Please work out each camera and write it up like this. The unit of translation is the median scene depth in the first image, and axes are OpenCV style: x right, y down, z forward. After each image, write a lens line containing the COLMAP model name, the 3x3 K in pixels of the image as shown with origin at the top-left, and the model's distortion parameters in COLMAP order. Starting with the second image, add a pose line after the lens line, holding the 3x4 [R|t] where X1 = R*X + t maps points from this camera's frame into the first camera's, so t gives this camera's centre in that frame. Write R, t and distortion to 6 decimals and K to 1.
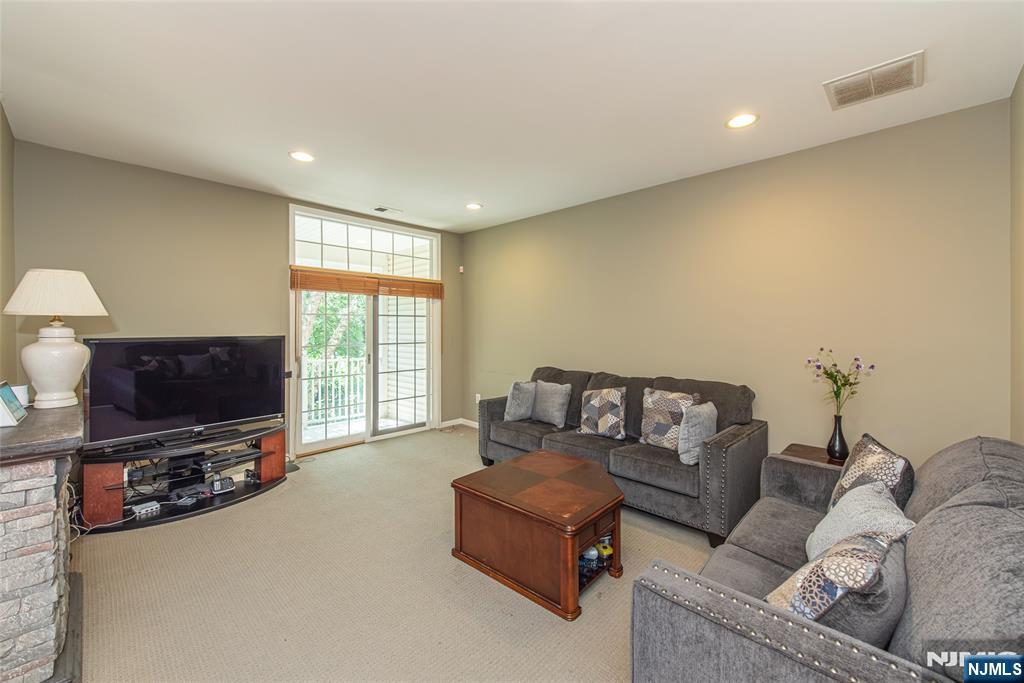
lens RADIAL K [[396.0, 0, 508.5], [0, 396.0, 331.9], [0, 0, 1]] dist [0.009881, -0.002153]
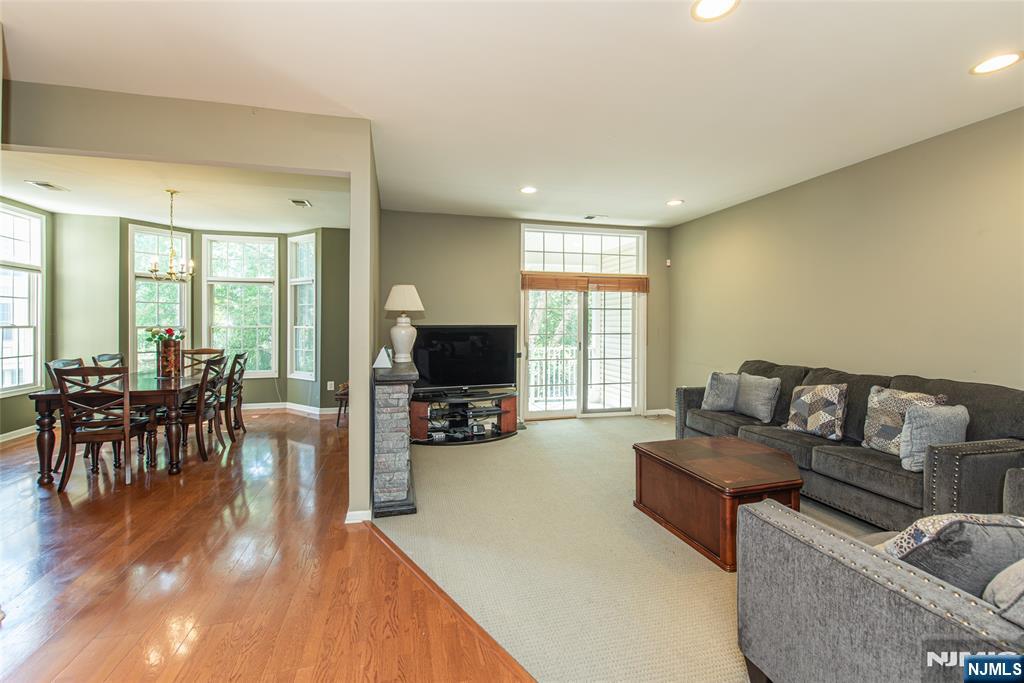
lens RADIAL K [[451.2, 0, 515.3], [0, 451.2, 333.7], [0, 0, 1]] dist [-0.002291, -0.000601]
pose [[0.858821, 0.007955, -0.512213, 0.195118], [-0.005376, 0.999964, 0.006517, 0.027406], [0.512247, -0.002843, 0.858834, -0.281295]]
